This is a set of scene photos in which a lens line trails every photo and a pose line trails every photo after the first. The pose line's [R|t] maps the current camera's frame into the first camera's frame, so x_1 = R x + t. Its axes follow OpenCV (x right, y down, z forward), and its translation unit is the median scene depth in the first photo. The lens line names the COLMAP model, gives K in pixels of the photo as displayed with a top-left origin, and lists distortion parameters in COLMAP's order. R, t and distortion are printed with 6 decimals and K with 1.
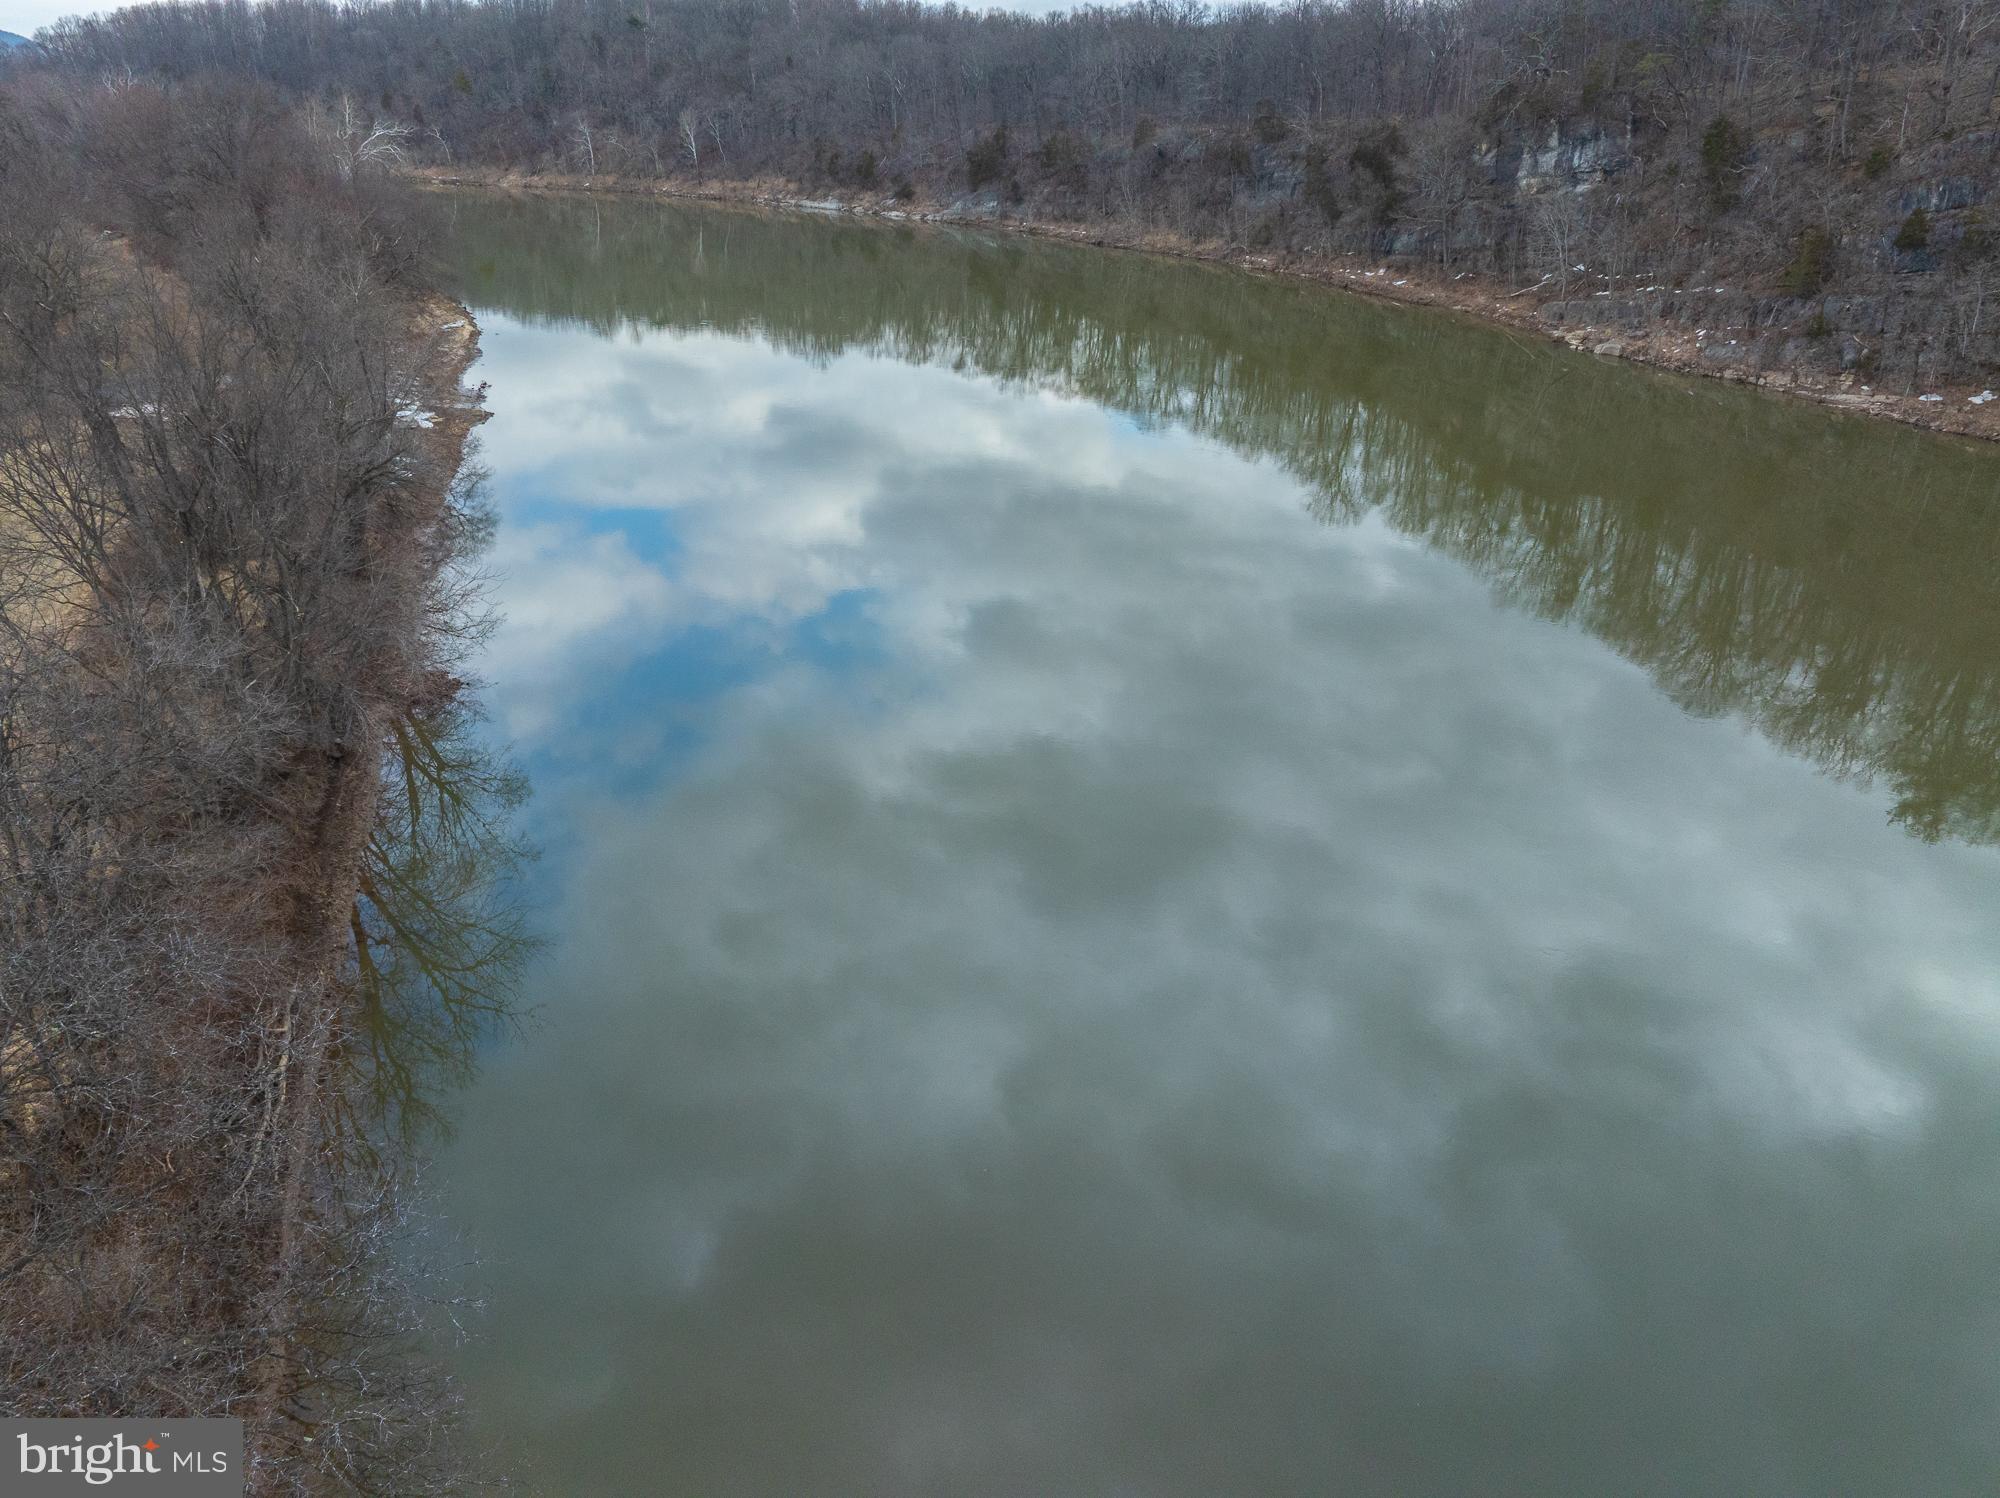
lens RADIAL K [[1455.5, 0, 990.6], [0, 1455.5, 740.0], [0, 0, 1]] dist [-0.048288, 0.043674]
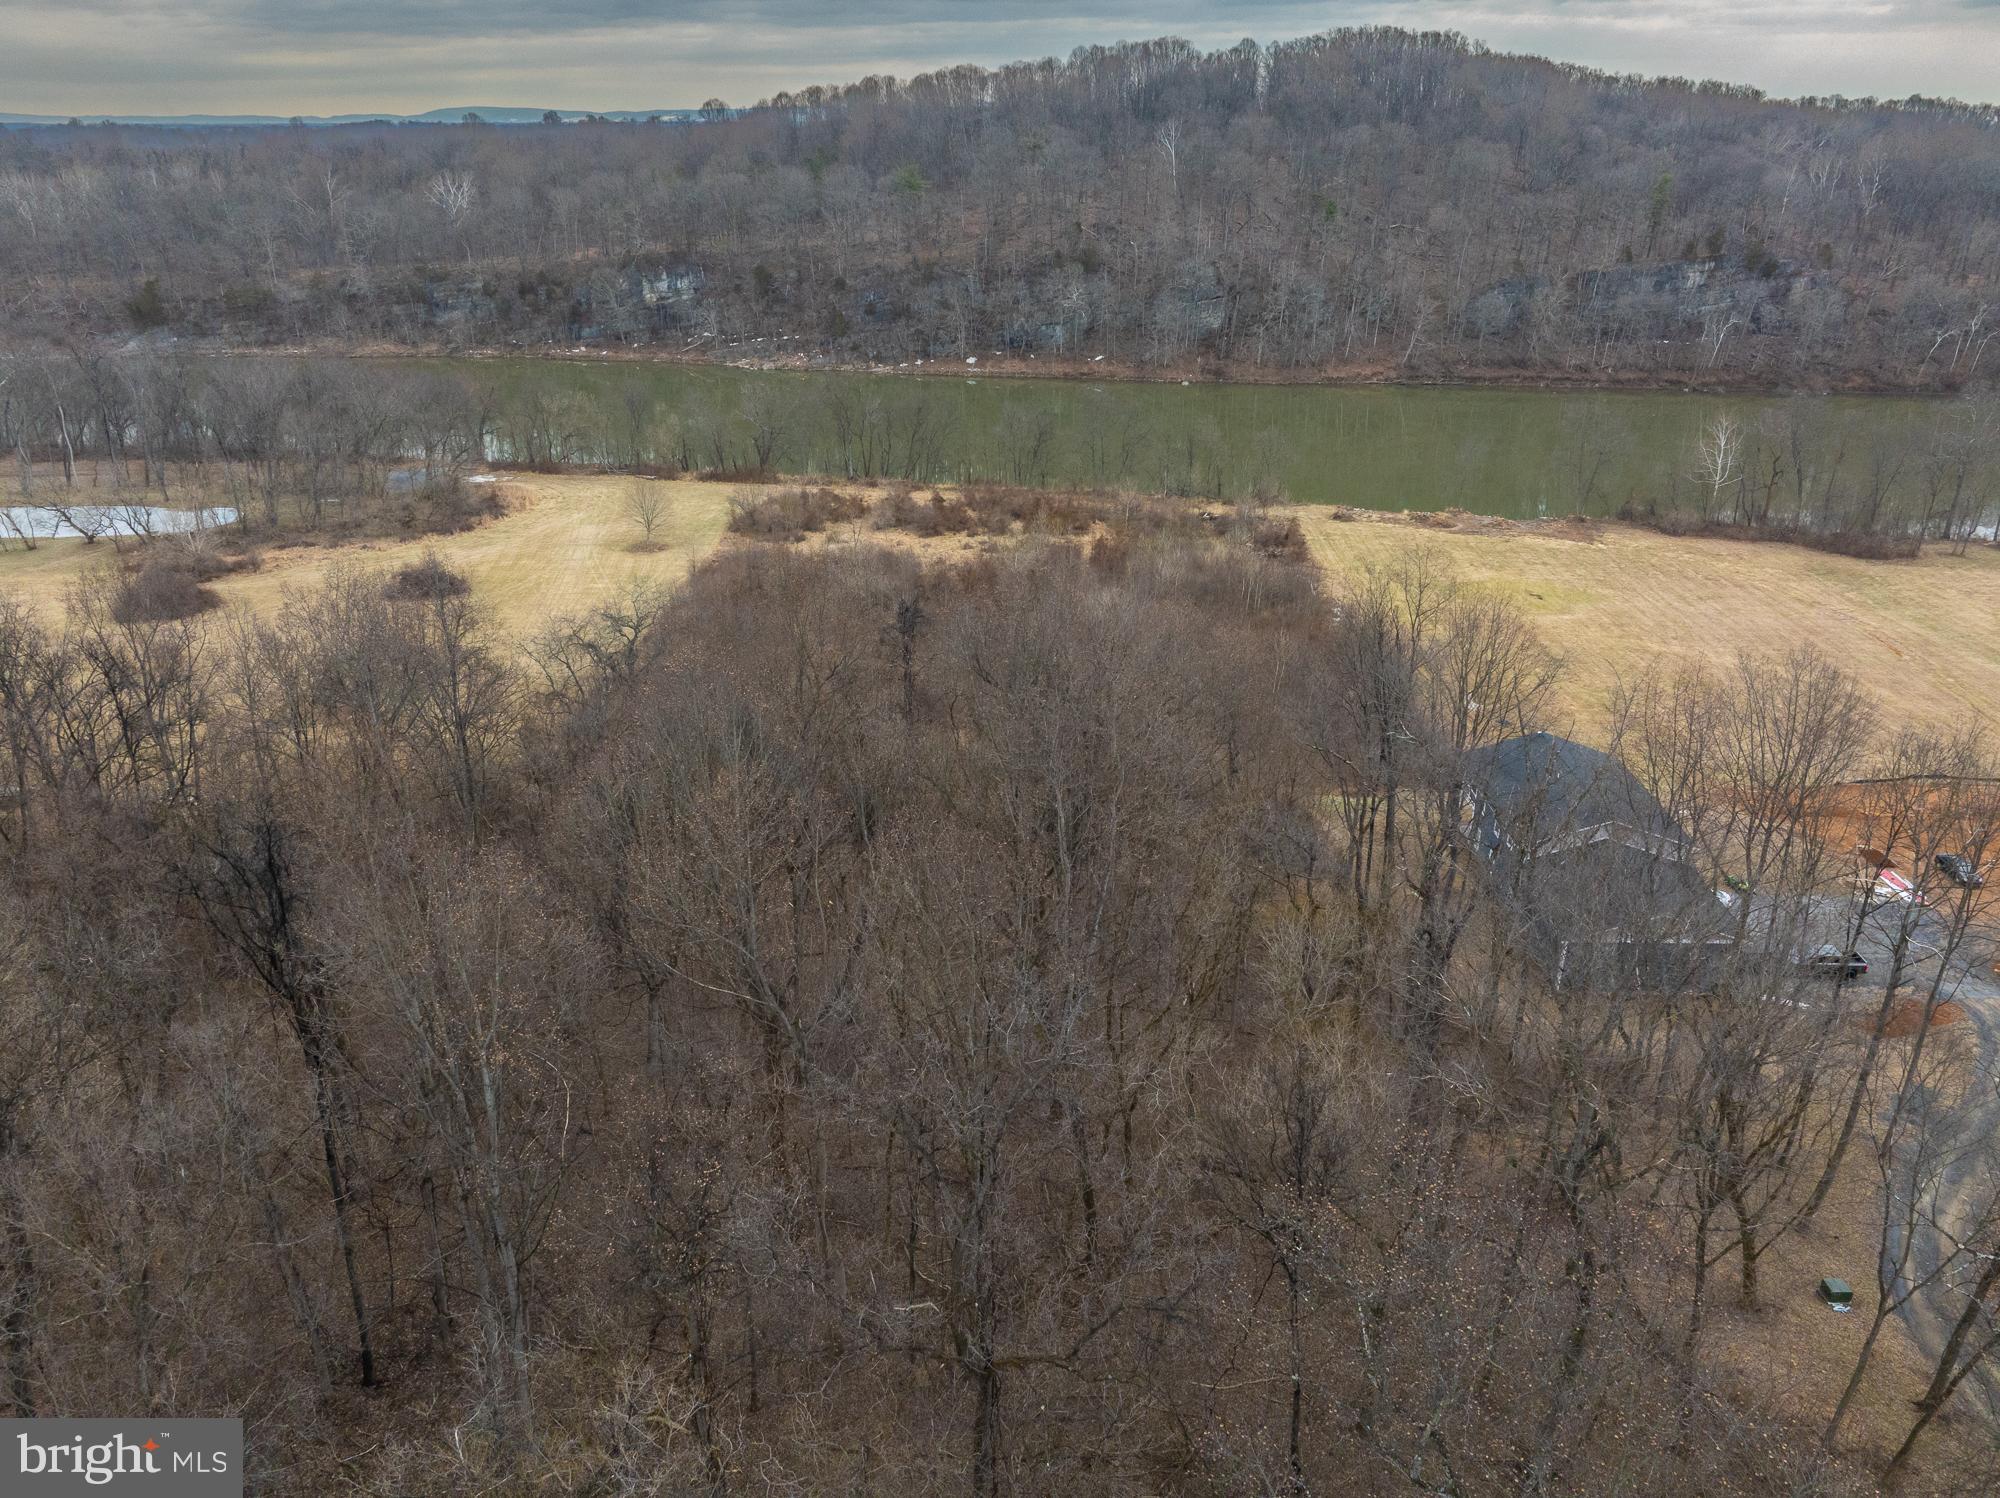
lens RADIAL K [[1455.5, 0, 997.4], [0, 1455.5, 752.8], [0, 0, 1]] dist [-0.048288, 0.043674]
pose [[0.553892, -0.342421, 0.758915, -1.163752], [0.346004, 0.923742, 0.164261, 0.044422], [-0.757288, 0.171604, 0.630132, -0.566833]]
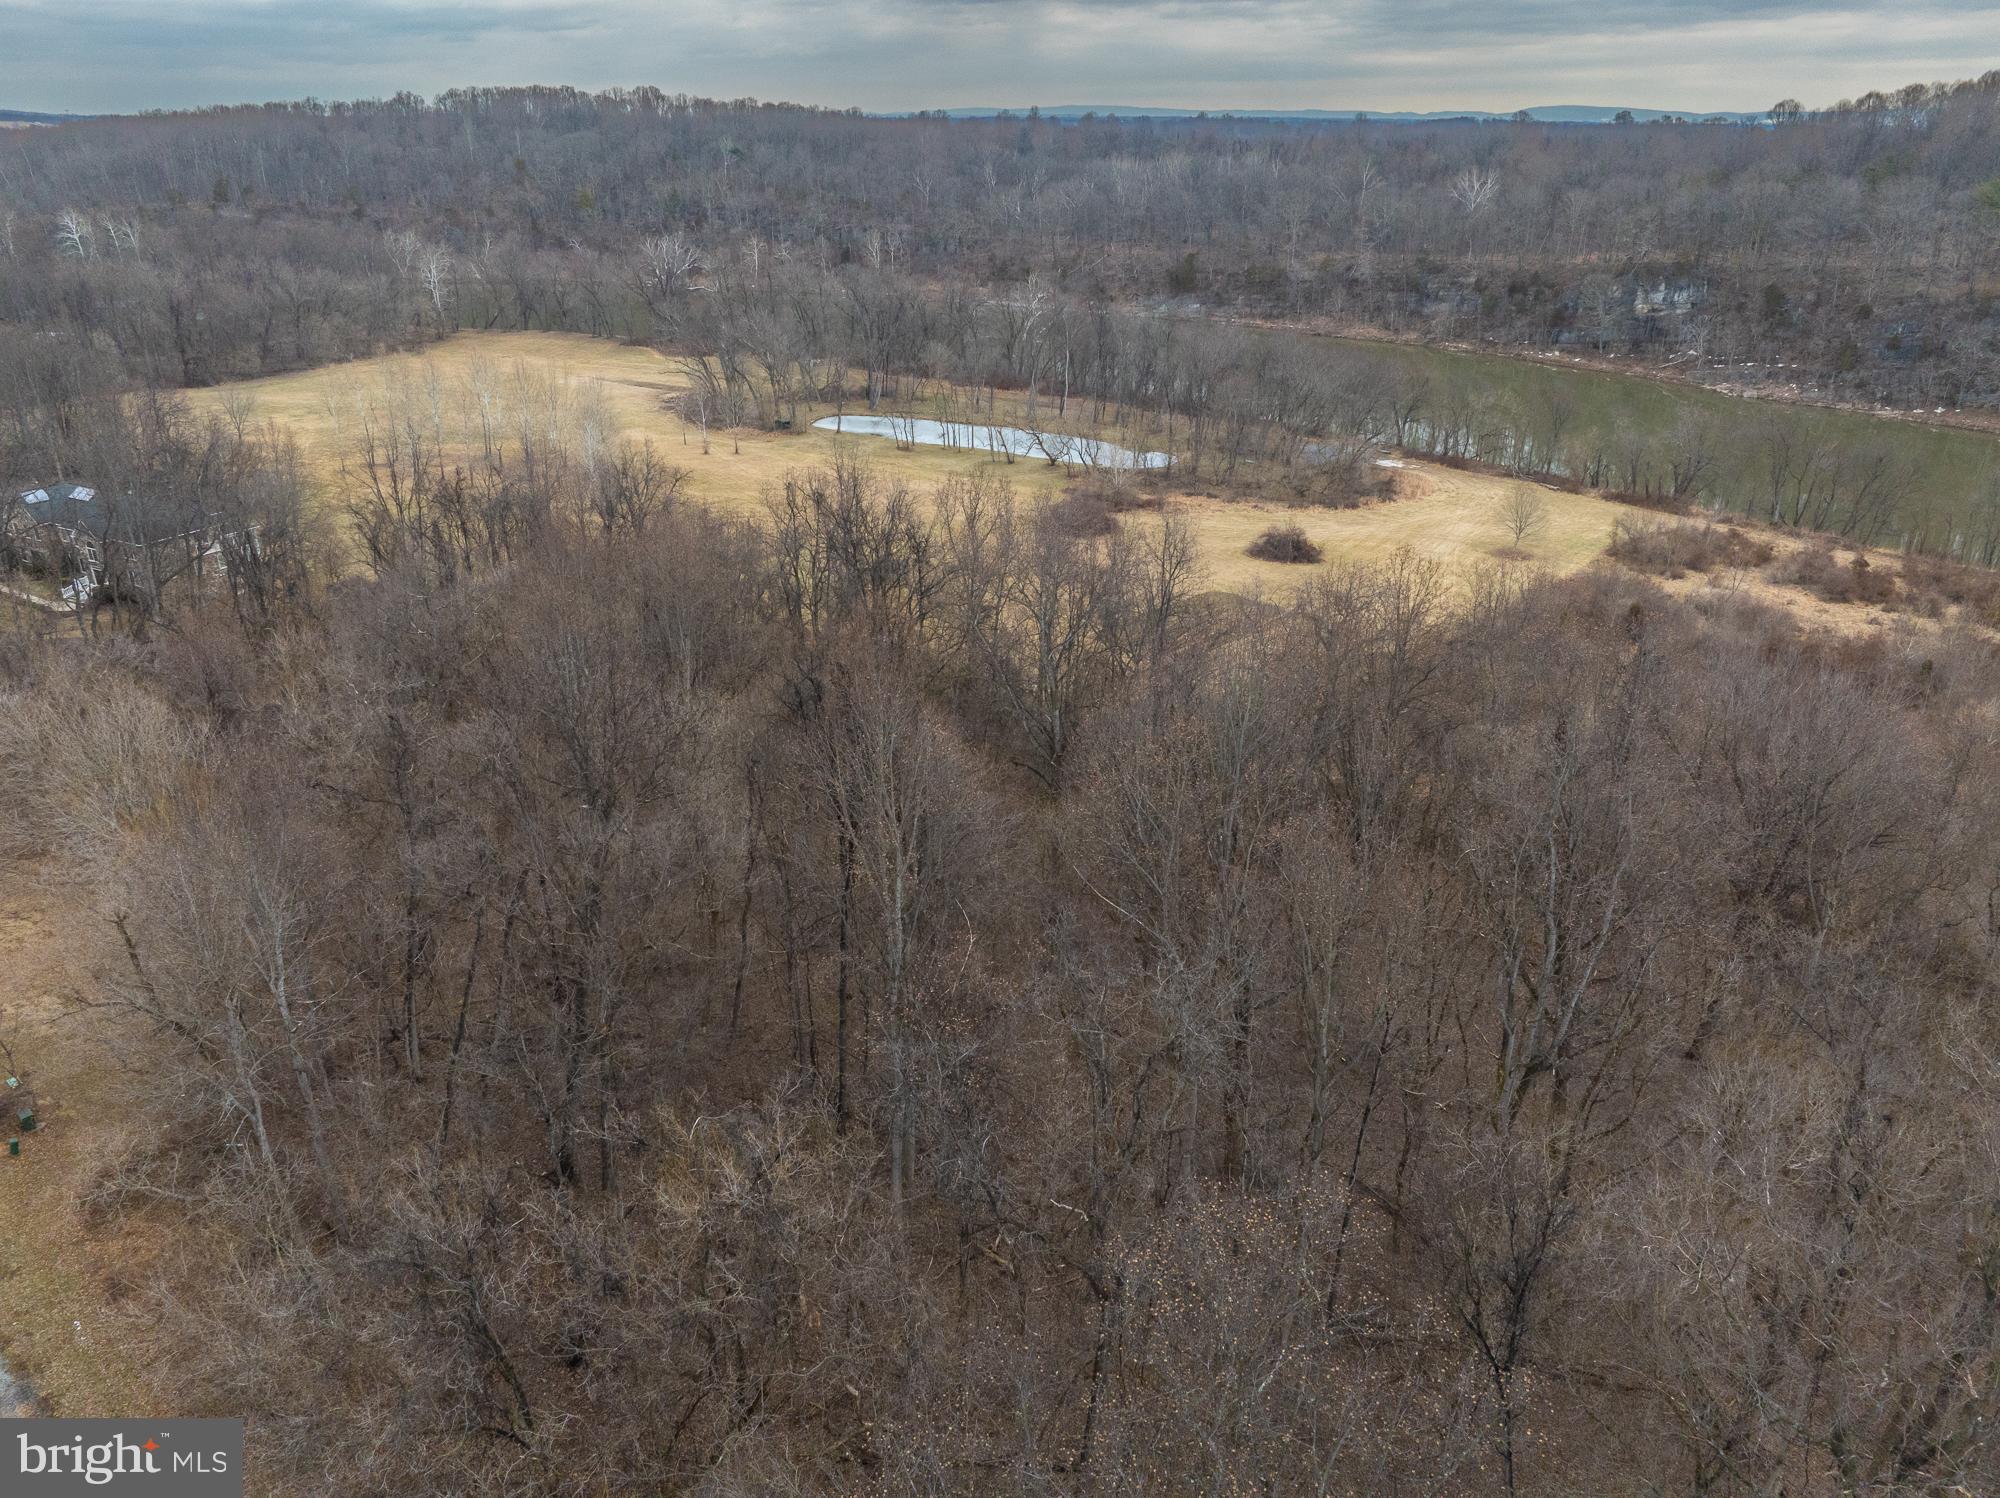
lens RADIAL K [[1455.5, 0, 1000.7], [0, 1455.5, 753.2], [0, 0, 1]] dist [-0.048288, 0.043674]
pose [[0.949434, -0.129805, 0.285878, -1.116788], [0.130720, 0.991291, 0.015969, 0.068053], [-0.285461, 0.022208, 0.958133, -0.620928]]
